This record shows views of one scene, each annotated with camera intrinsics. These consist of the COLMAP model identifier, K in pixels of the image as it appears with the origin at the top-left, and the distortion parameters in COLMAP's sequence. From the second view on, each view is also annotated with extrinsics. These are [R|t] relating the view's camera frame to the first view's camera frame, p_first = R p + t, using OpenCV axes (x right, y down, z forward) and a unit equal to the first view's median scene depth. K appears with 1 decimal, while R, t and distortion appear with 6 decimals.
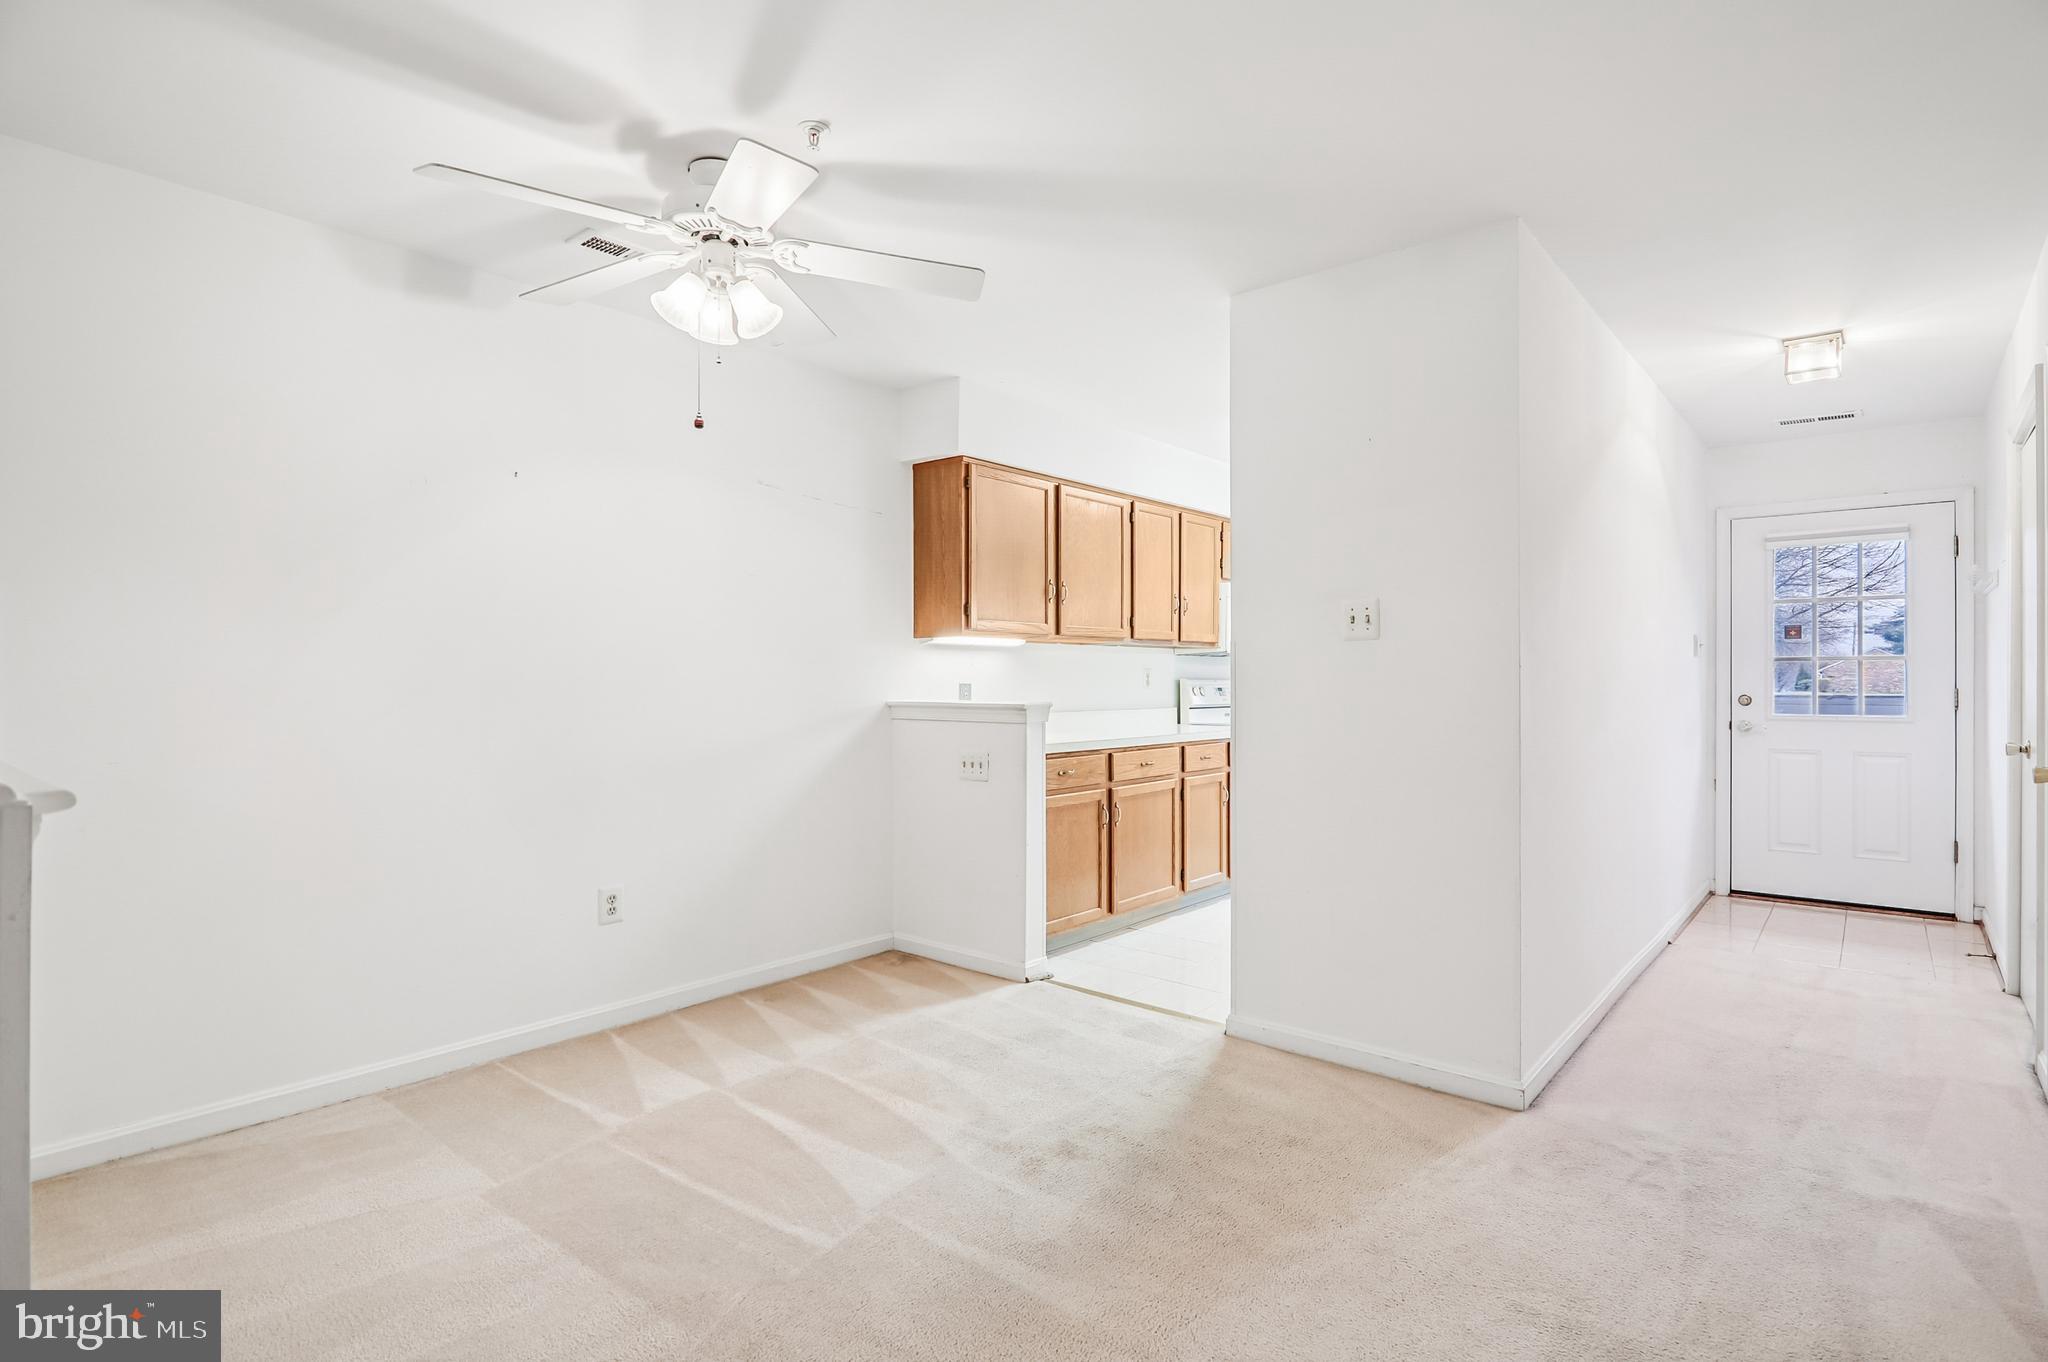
lens RADIAL K [[1021.0, 0, 1024.0], [0, 1021.0, 681.0], [0, 0, 1]] dist [-0.002942, -0.000865]
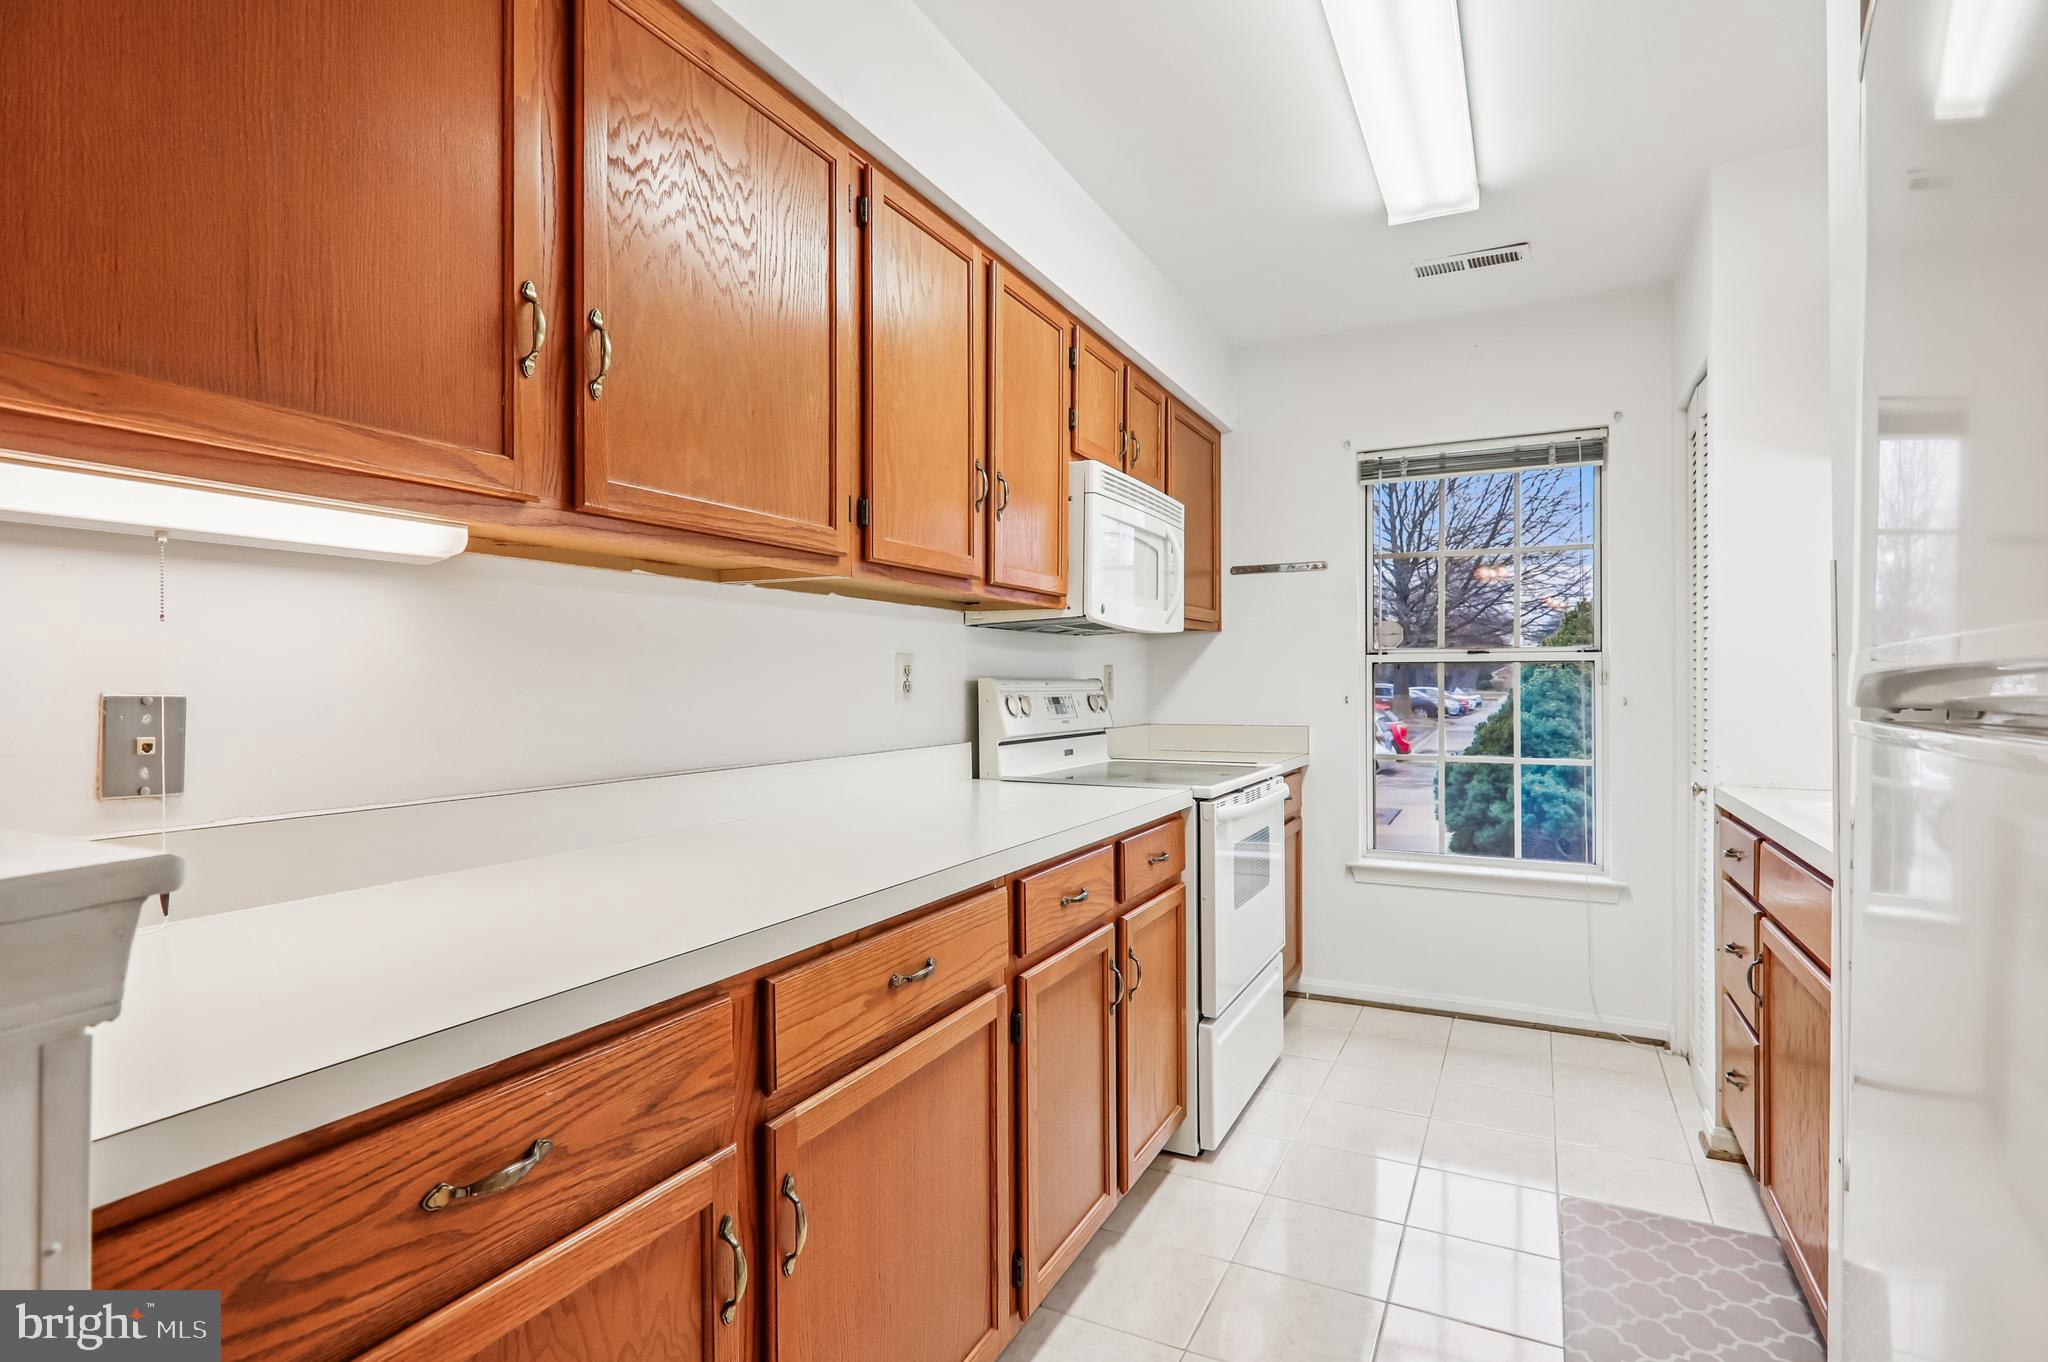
lens RADIAL K [[1007.5, 0, 1022.7], [0, 1007.5, 677.2], [0, 0, 1]] dist [-0.003536, -0.000224]
pose [[0.971349, -0.001811, 0.237651, 0.085669], [0.003214, 0.999980, -0.005518, -0.000318], [-0.237637, 0.006123, 0.971335, 0.728511]]
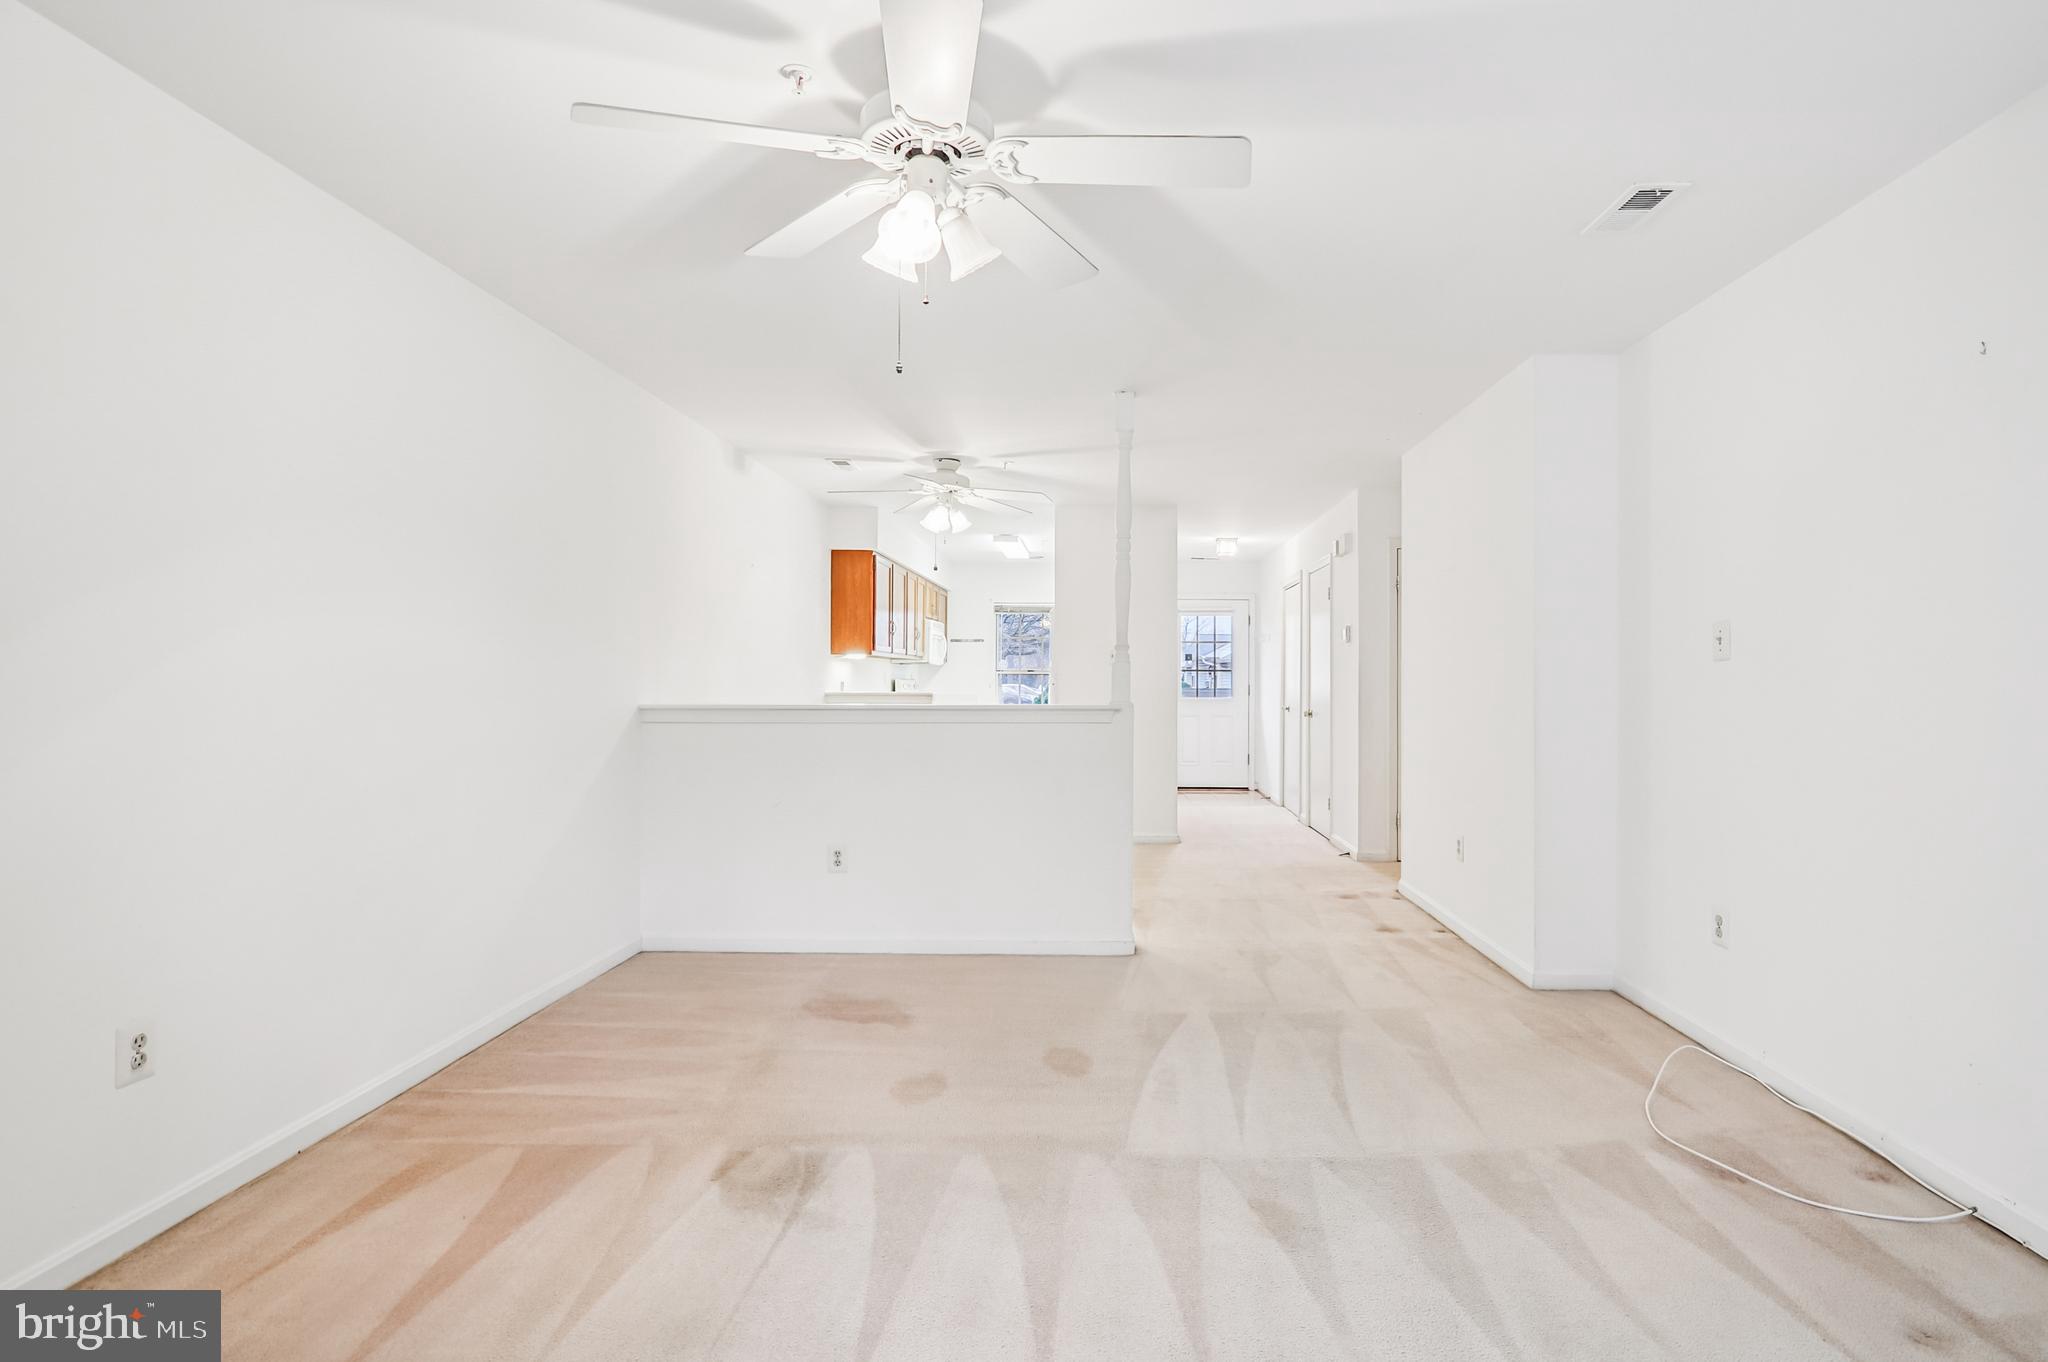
lens RADIAL K [[1035.6, 0, 1075.5], [0, 1035.6, 676.4], [0, 0, 1]] dist [-0.002241, 0.000213]
pose [[0.778617, 0.006133, 0.627469, -0.812577], [-0.004789, 0.999981, -0.003832, -0.001909], [-0.627481, -0.000021, 0.778632, -0.530800]]
